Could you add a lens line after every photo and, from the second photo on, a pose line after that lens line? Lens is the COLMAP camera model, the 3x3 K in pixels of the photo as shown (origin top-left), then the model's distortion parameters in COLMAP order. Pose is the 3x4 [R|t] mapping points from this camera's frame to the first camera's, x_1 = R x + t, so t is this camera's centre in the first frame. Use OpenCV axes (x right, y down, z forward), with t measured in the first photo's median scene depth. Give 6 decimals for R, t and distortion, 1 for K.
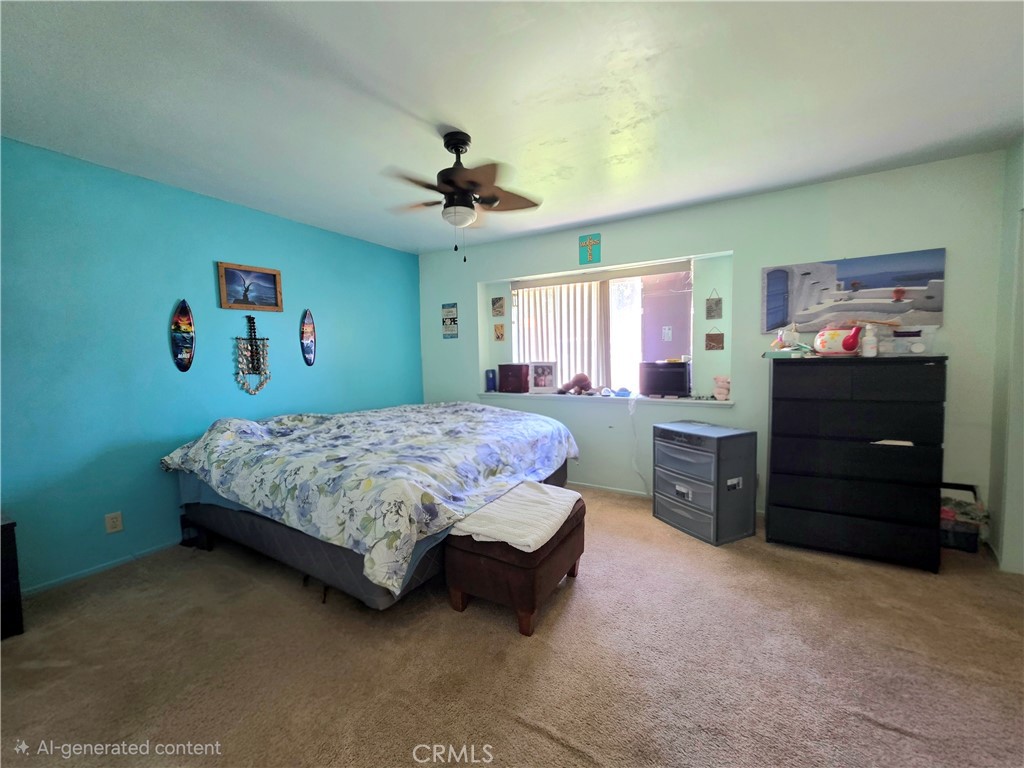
lens RADIAL K [[409.9, 0, 514.5], [0, 409.9, 382.6], [0, 0, 1]] dist [-0.000494, -0.000077]
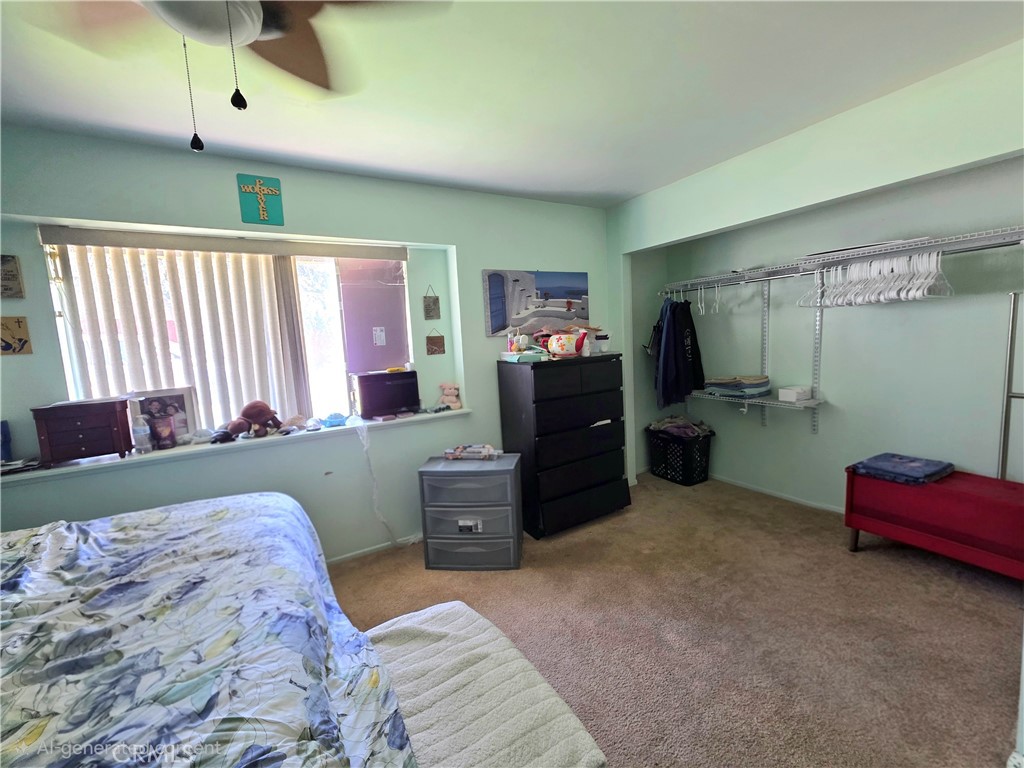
lens RADIAL K [[409.9, 0, 514.5], [0, 409.9, 382.6], [0, 0, 1]] dist [-0.000494, -0.000077]
pose [[0.490278, -0.111102, 0.864456, -0.216186], [0.098742, 0.992537, 0.071562, -0.069061], [-0.865955, 0.050273, 0.497589, 0.430442]]
